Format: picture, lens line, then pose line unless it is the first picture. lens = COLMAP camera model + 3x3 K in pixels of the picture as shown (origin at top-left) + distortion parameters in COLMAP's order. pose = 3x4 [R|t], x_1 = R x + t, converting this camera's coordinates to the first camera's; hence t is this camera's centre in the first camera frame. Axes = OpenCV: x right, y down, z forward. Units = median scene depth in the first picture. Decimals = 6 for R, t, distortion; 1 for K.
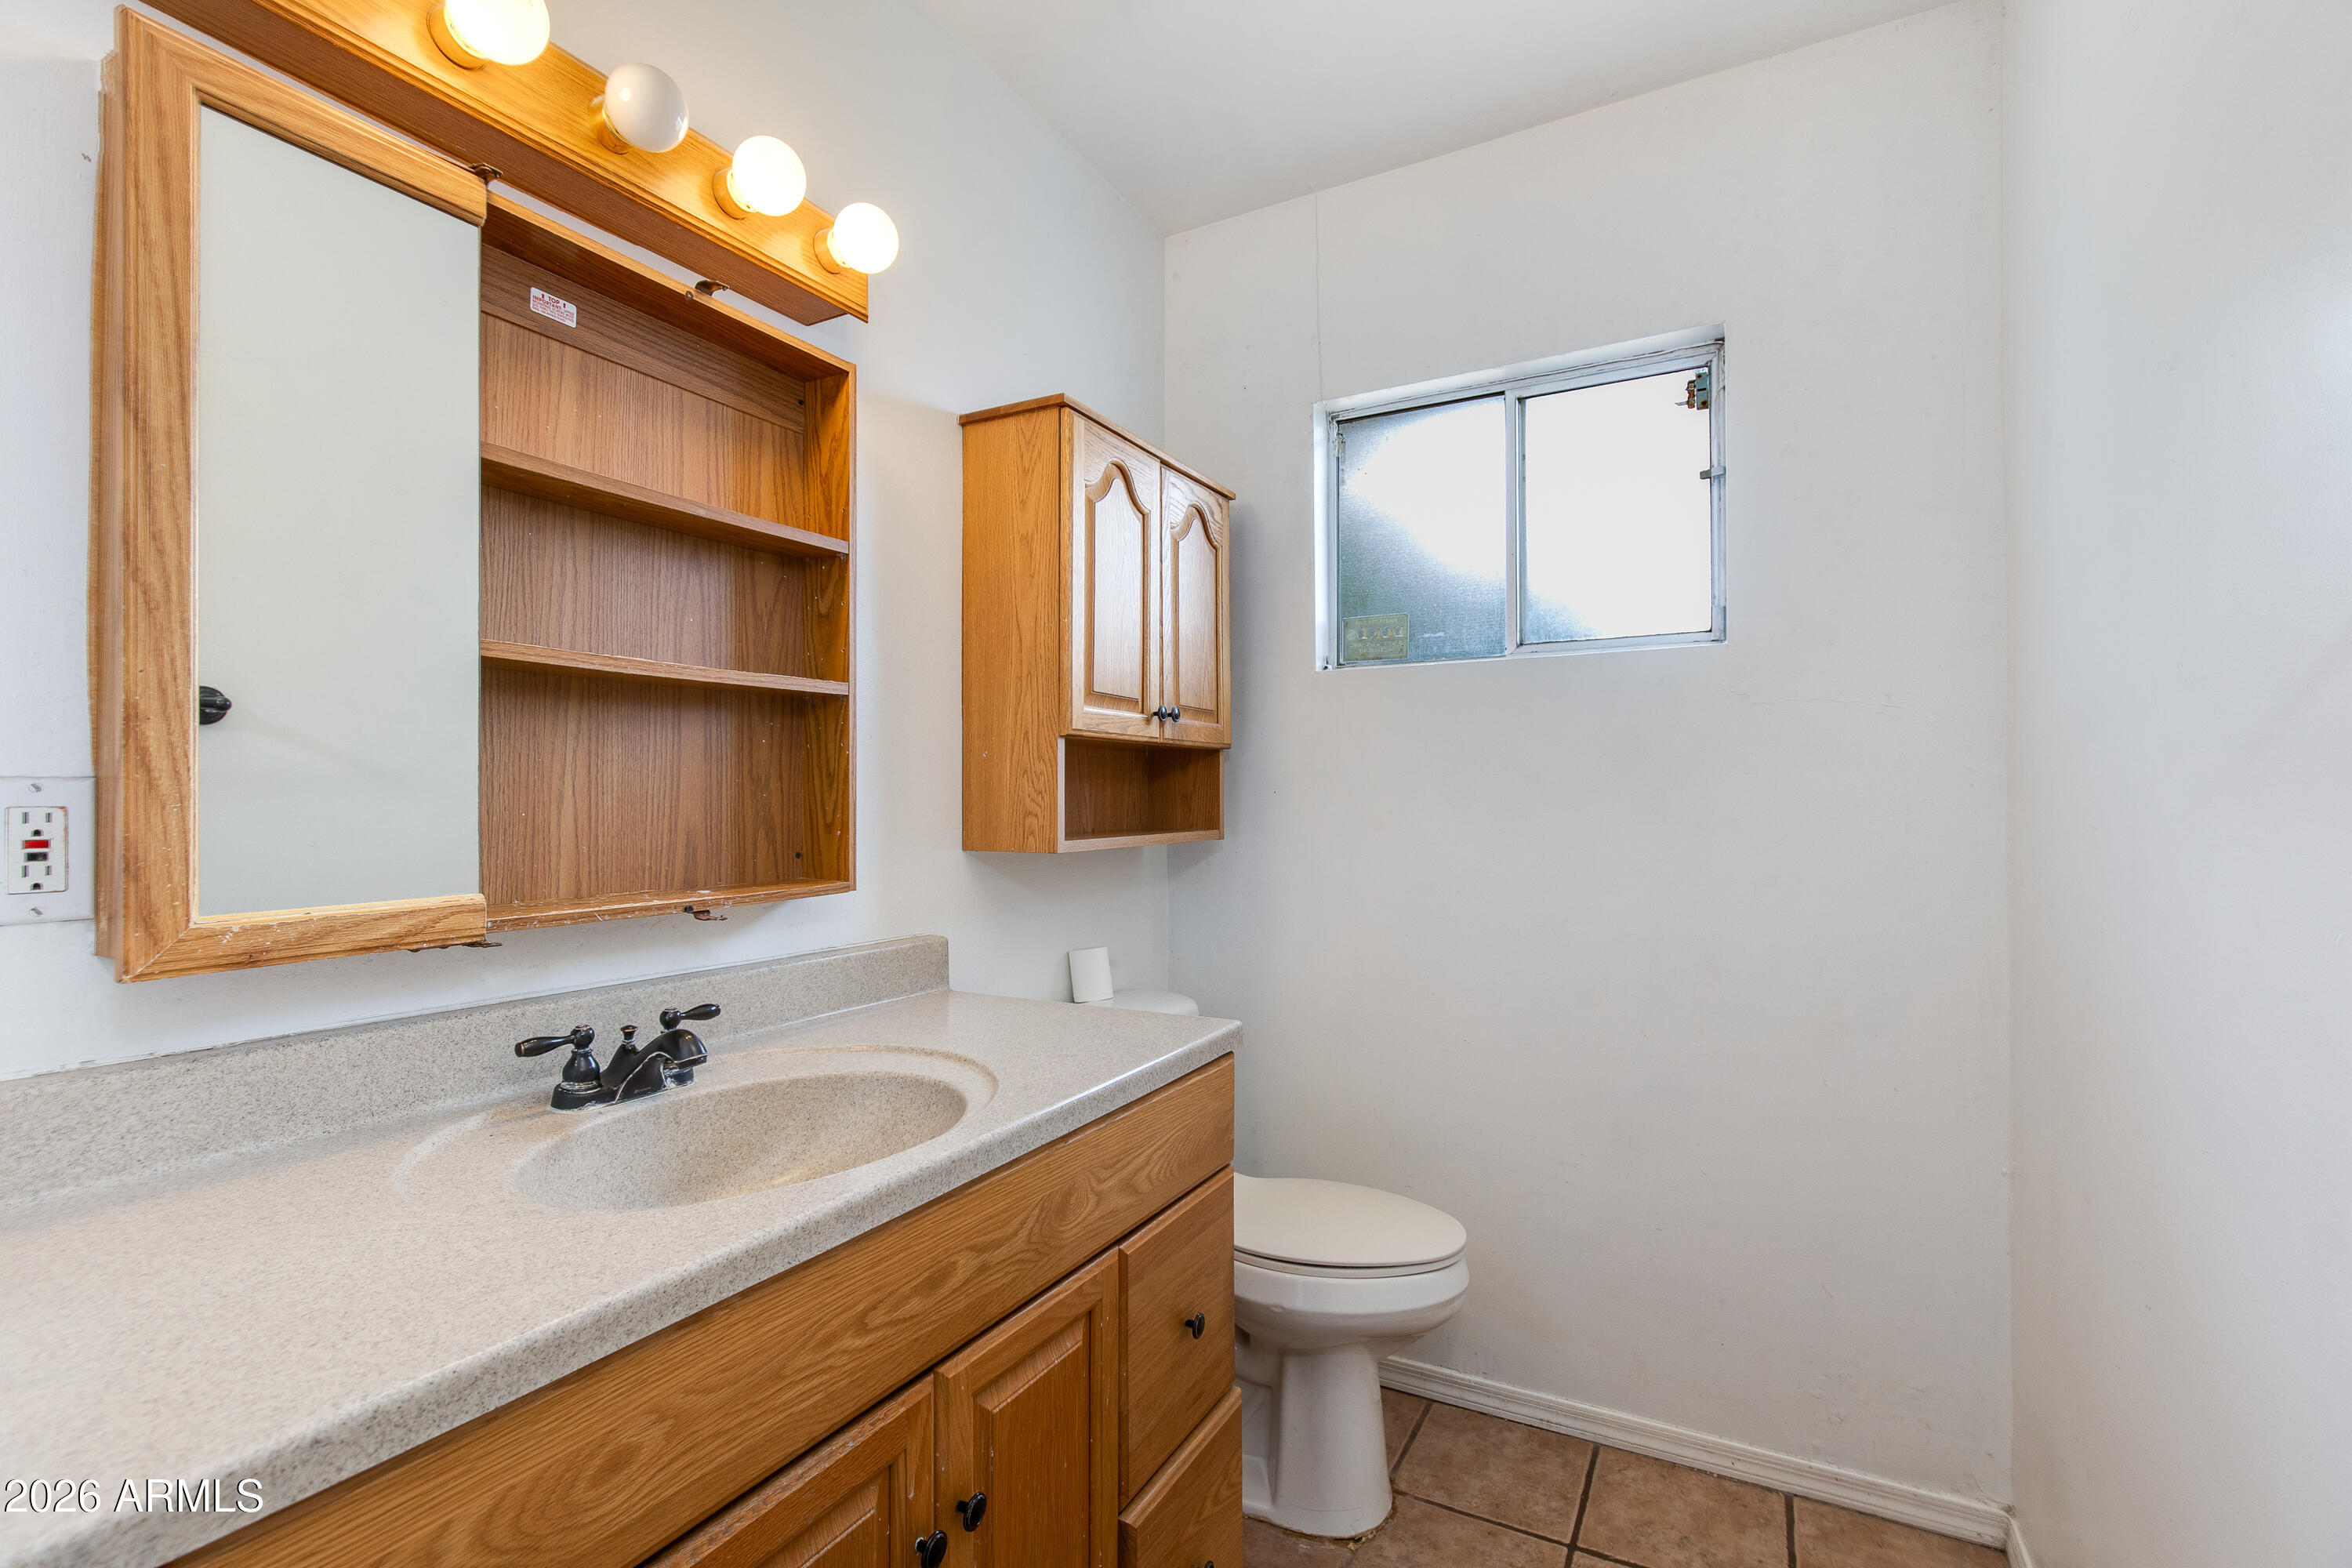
lens RADIAL K [[1090.2, 0, 1168.8], [0, 1090.2, 788.7], [0, 0, 1]] dist [-0.003776, 0.000194]
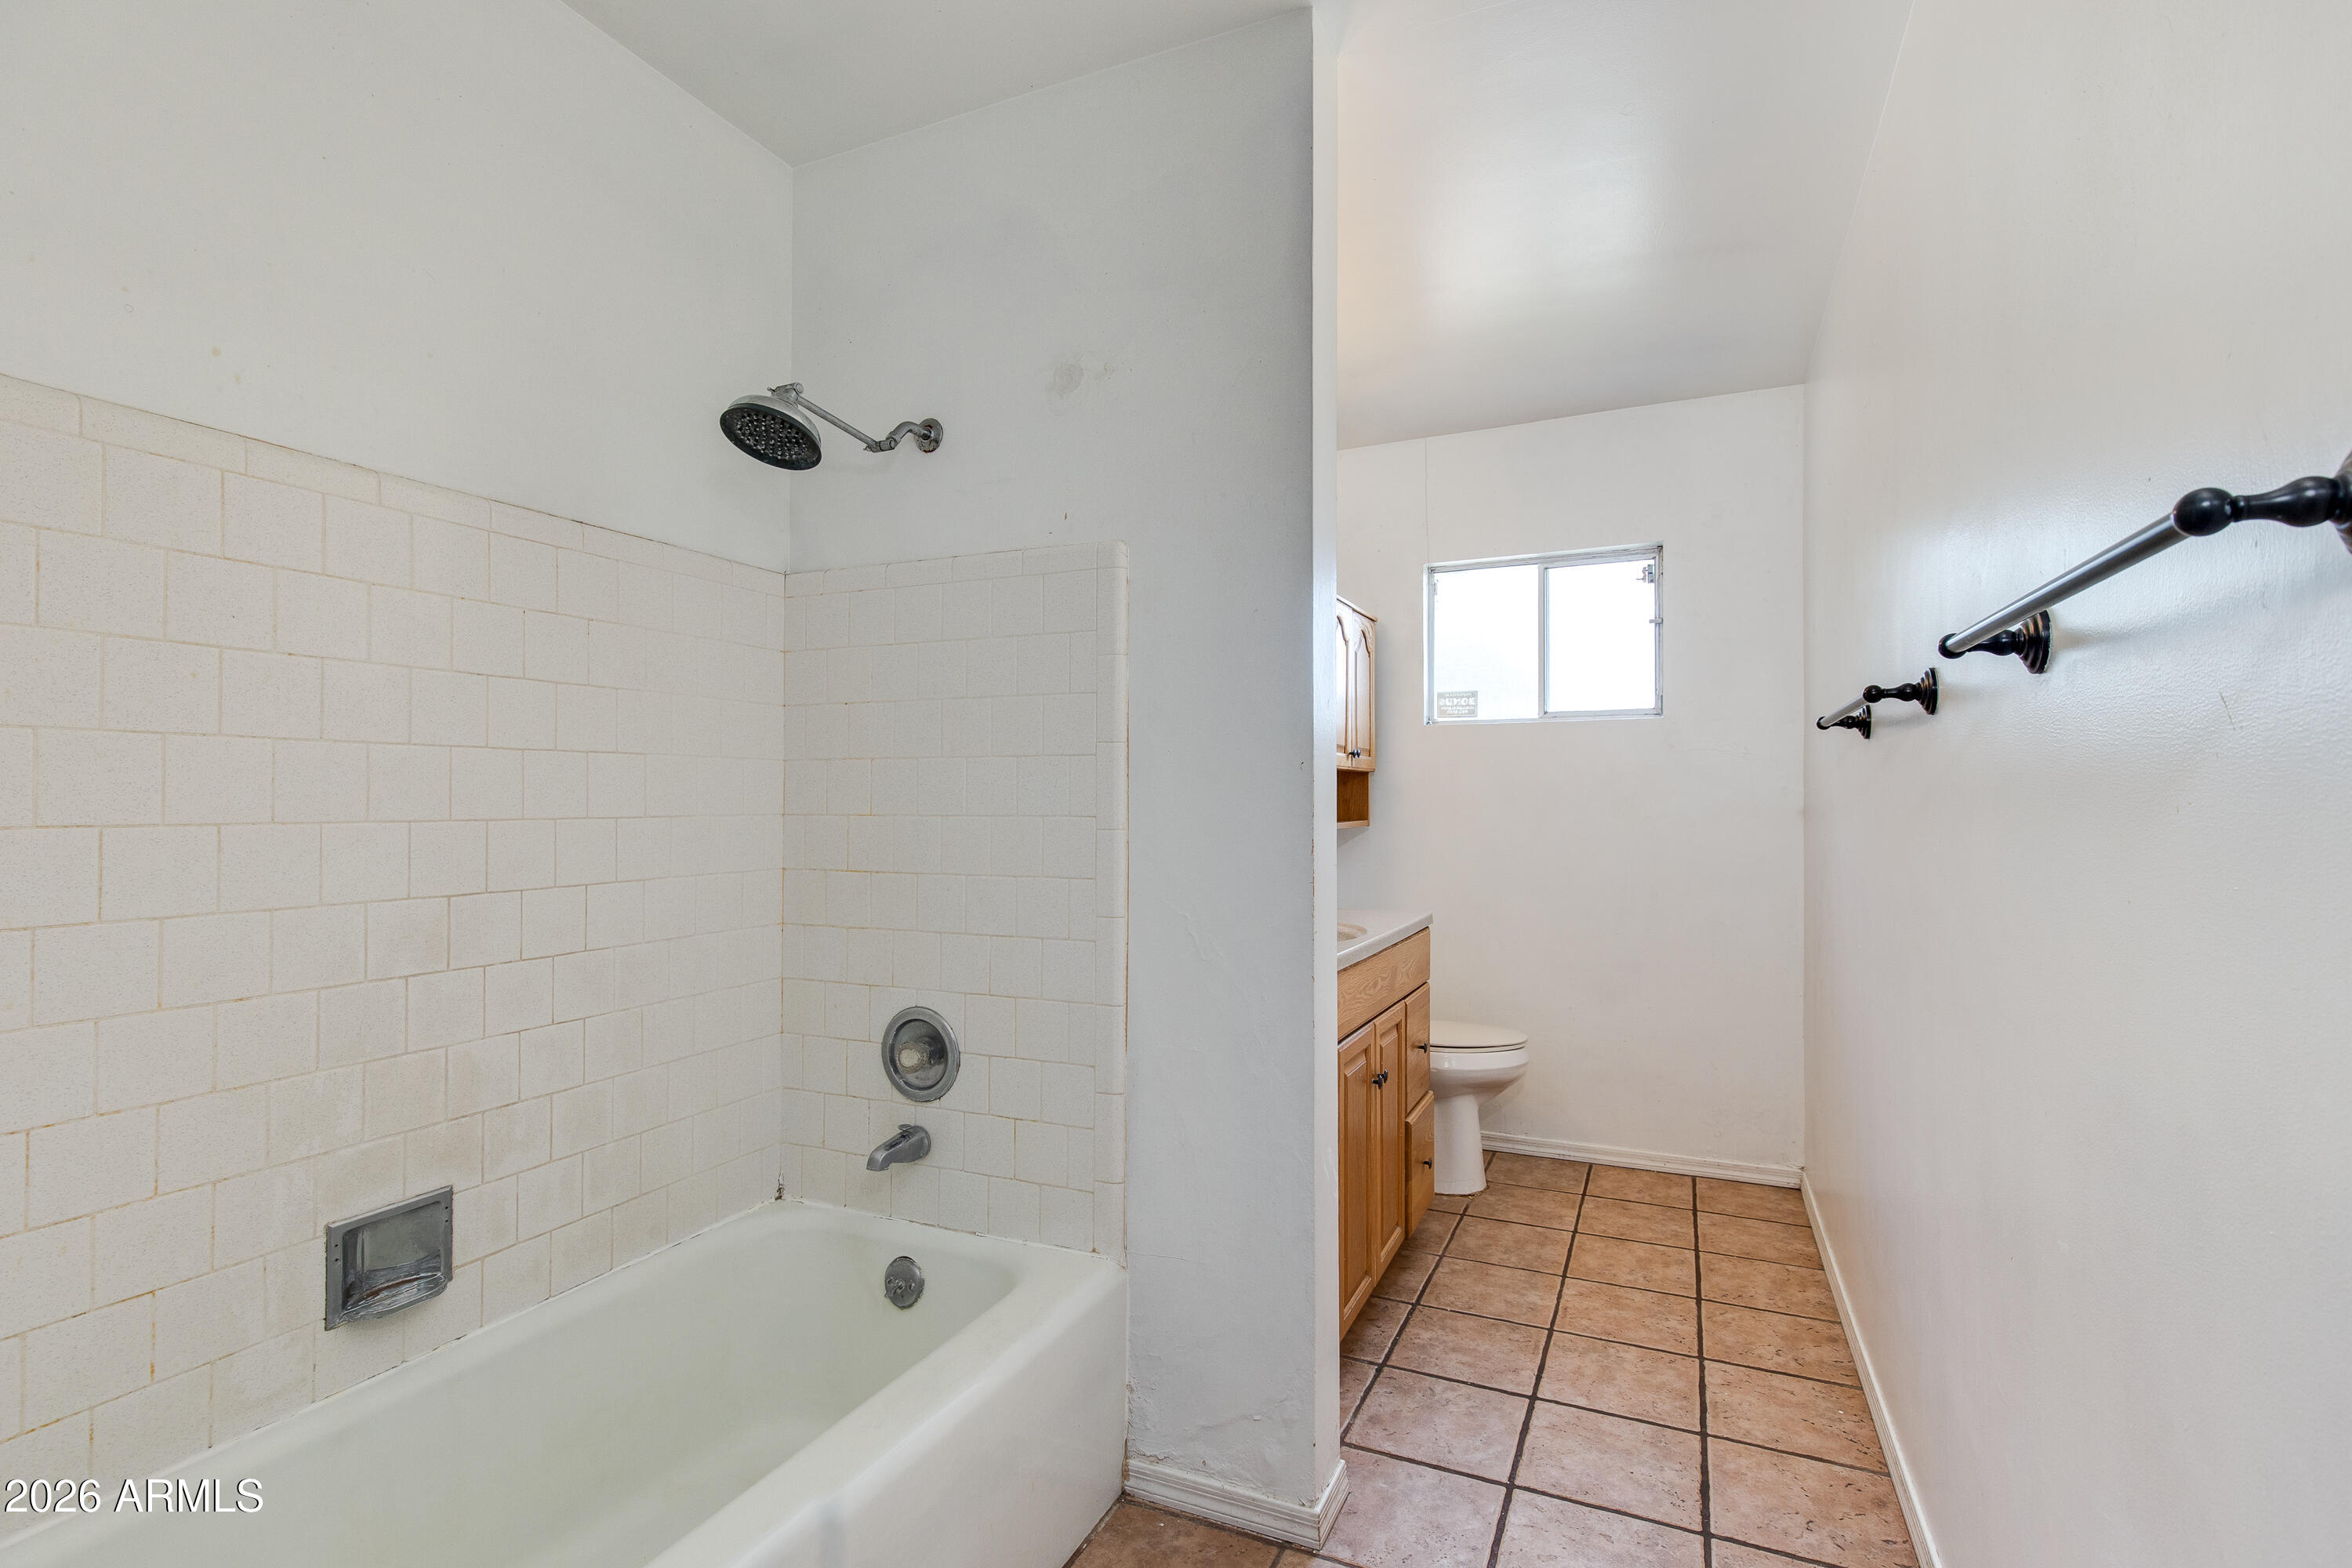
lens RADIAL K [[1090.2, 0, 1181.2], [0, 1090.2, 788.8], [0, 0, 1]] dist [-0.003776, 0.000194]
pose [[0.997672, 0.009020, 0.067598, -0.416072], [-0.008762, 0.999953, -0.004115, -0.001665], [-0.067632, 0.003513, 0.997704, -0.763593]]
